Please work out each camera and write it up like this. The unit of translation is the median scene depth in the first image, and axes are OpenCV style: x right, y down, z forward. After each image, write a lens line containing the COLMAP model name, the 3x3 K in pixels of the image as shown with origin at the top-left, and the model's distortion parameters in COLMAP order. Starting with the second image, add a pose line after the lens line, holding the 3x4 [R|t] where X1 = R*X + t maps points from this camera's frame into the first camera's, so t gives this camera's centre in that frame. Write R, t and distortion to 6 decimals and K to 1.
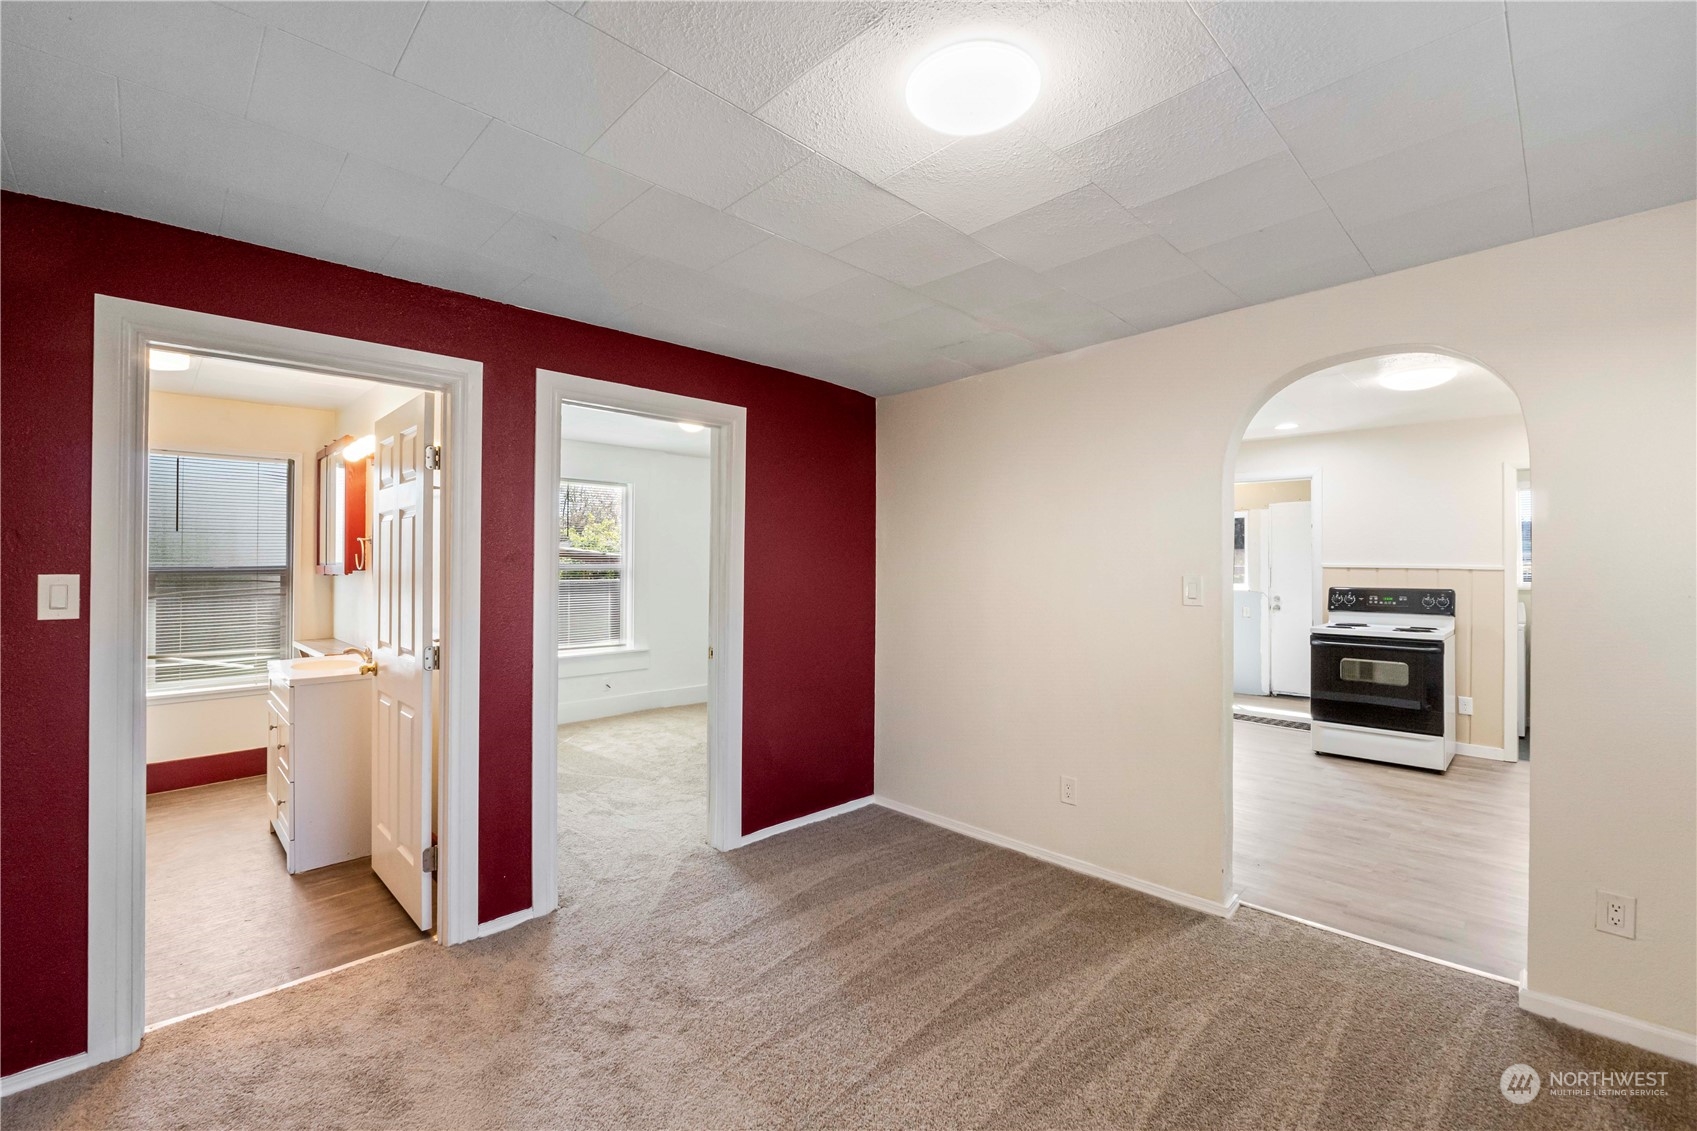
lens RADIAL K [[725.9, 0, 852.0], [0, 725.9, 565.9], [0, 0, 1]] dist [0.000133, -0.000088]
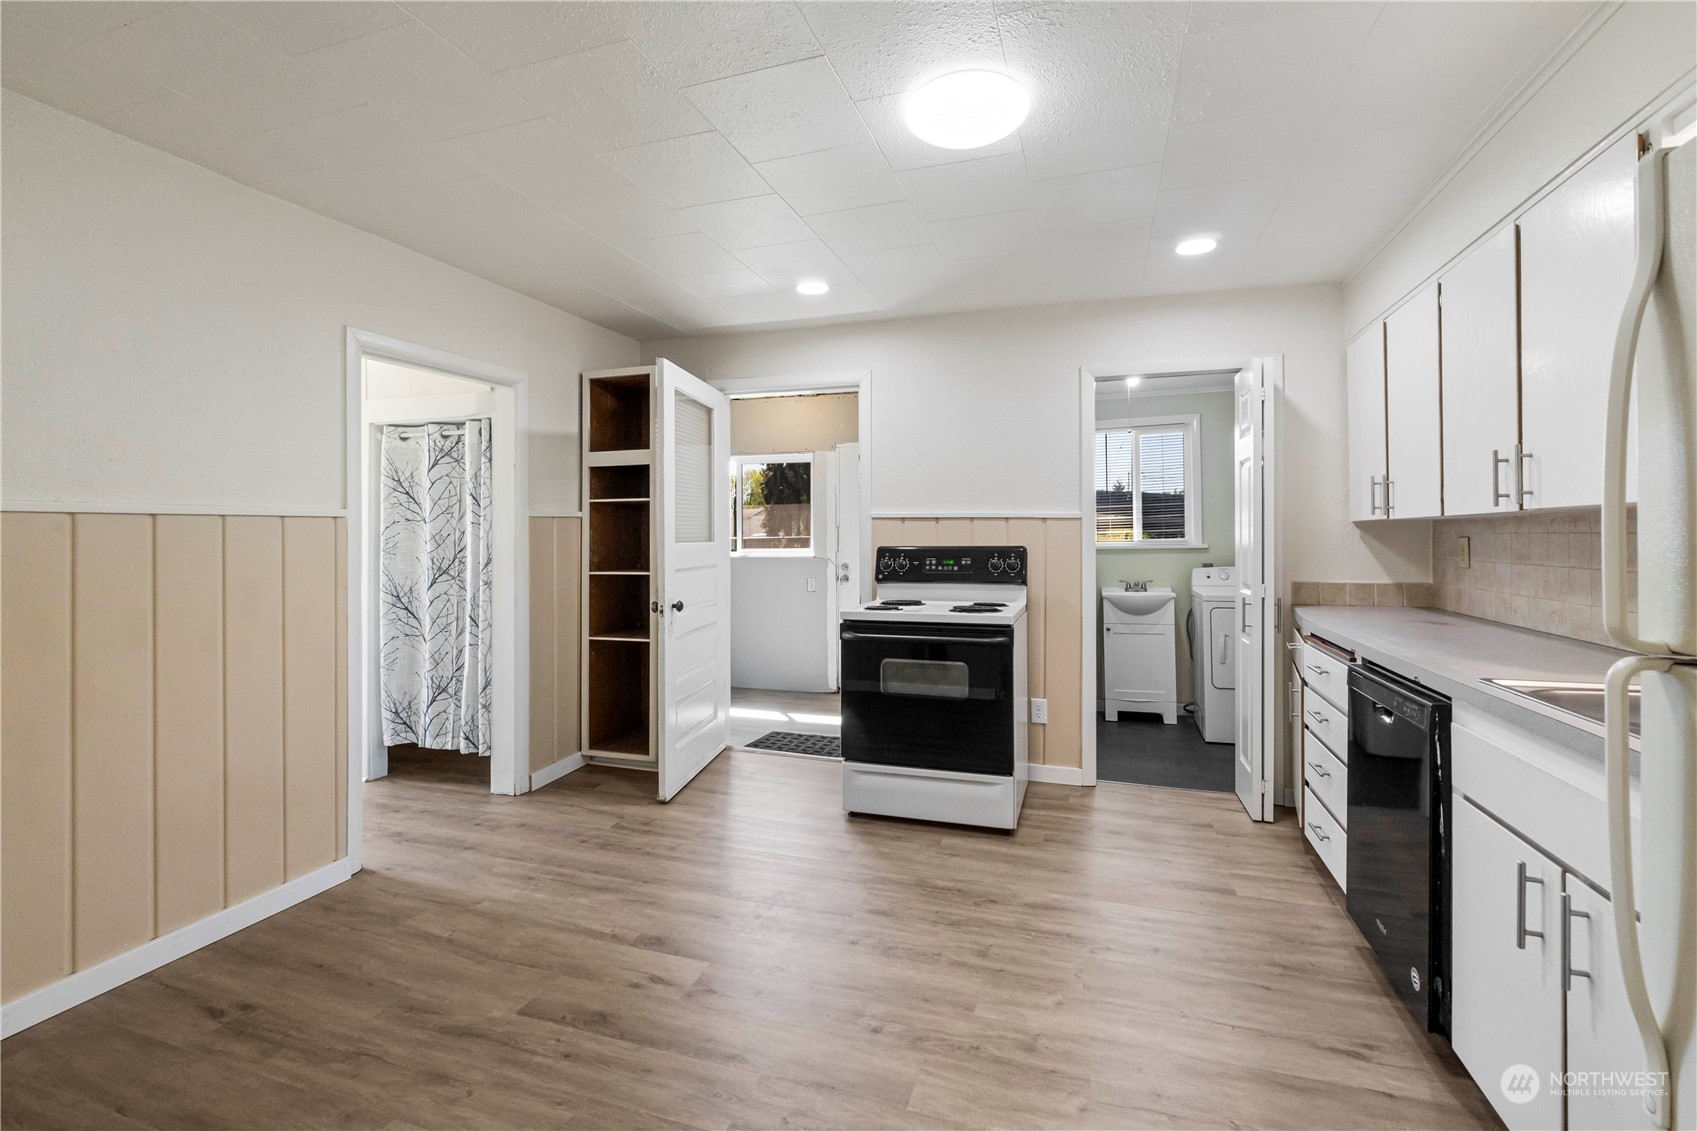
lens RADIAL K [[725.9, 0, 852.8], [0, 725.9, 550.6], [0, 0, 1]] dist [0.000133, -0.000088]
pose [[0.897553, -0.012672, 0.440725, 0.370351], [0.006941, 0.999869, 0.014614, 0.024779], [-0.440852, -0.010058, 0.897523, 0.444149]]
